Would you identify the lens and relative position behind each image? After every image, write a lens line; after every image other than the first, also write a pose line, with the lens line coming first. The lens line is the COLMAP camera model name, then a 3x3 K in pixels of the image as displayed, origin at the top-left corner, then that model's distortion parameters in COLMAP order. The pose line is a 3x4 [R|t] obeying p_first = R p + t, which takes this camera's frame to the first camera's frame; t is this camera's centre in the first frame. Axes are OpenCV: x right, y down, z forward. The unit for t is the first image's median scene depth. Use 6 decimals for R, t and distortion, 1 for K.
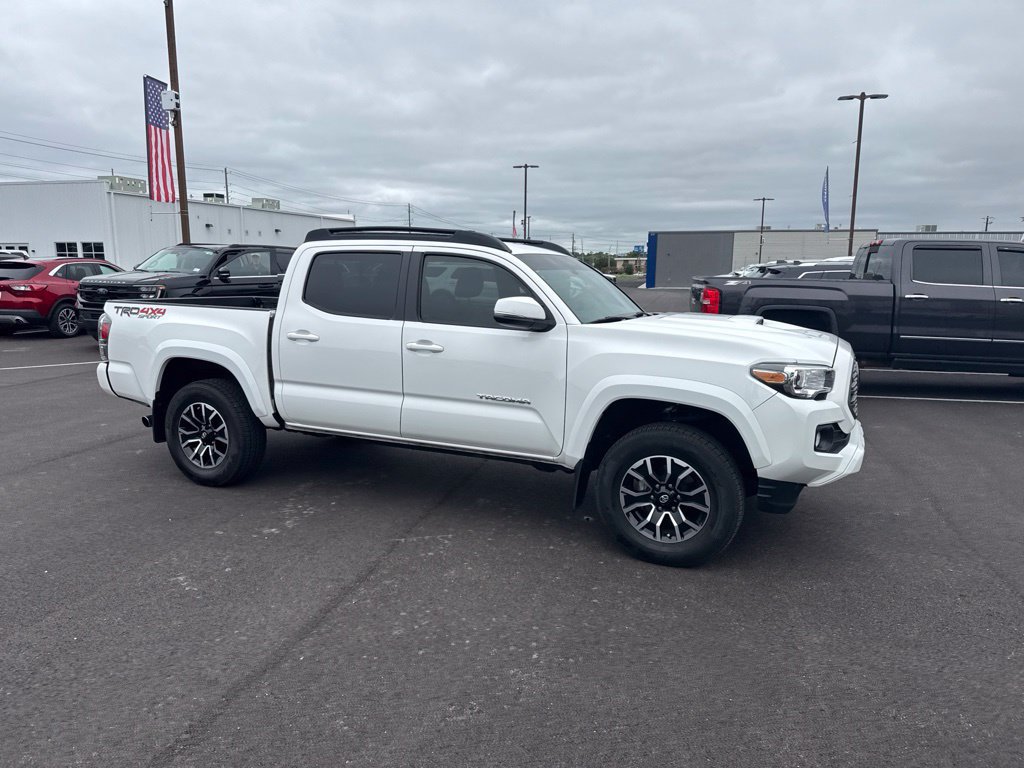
lens RADIAL K [[711.6, 0, 513.1], [0, 711.6, 384.9], [0, 0, 1]] dist [0.071303, -0.105766]
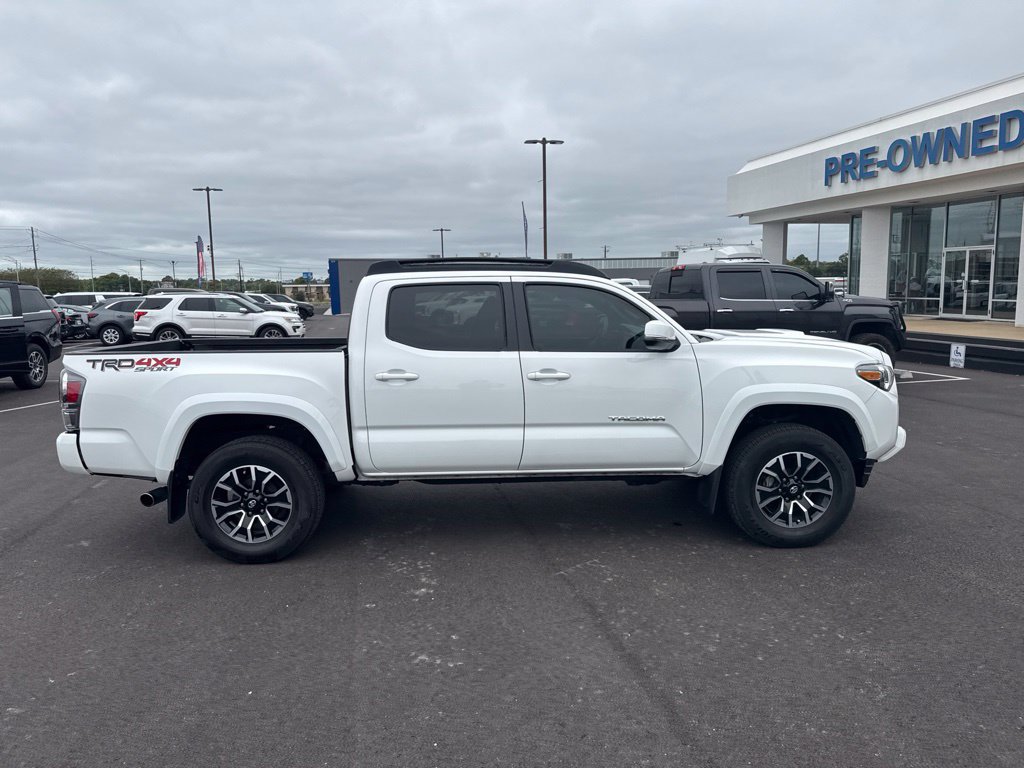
lens RADIAL K [[712.4, 0, 510.9], [0, 712.4, 375.5], [0, 0, 1]] dist [0.054990, -0.071574]
pose [[0.901446, -0.077542, 0.425889, -0.551564], [0.098214, 0.994806, -0.026756, -0.029769], [-0.421602, 0.065948, 0.904379, 0.110910]]
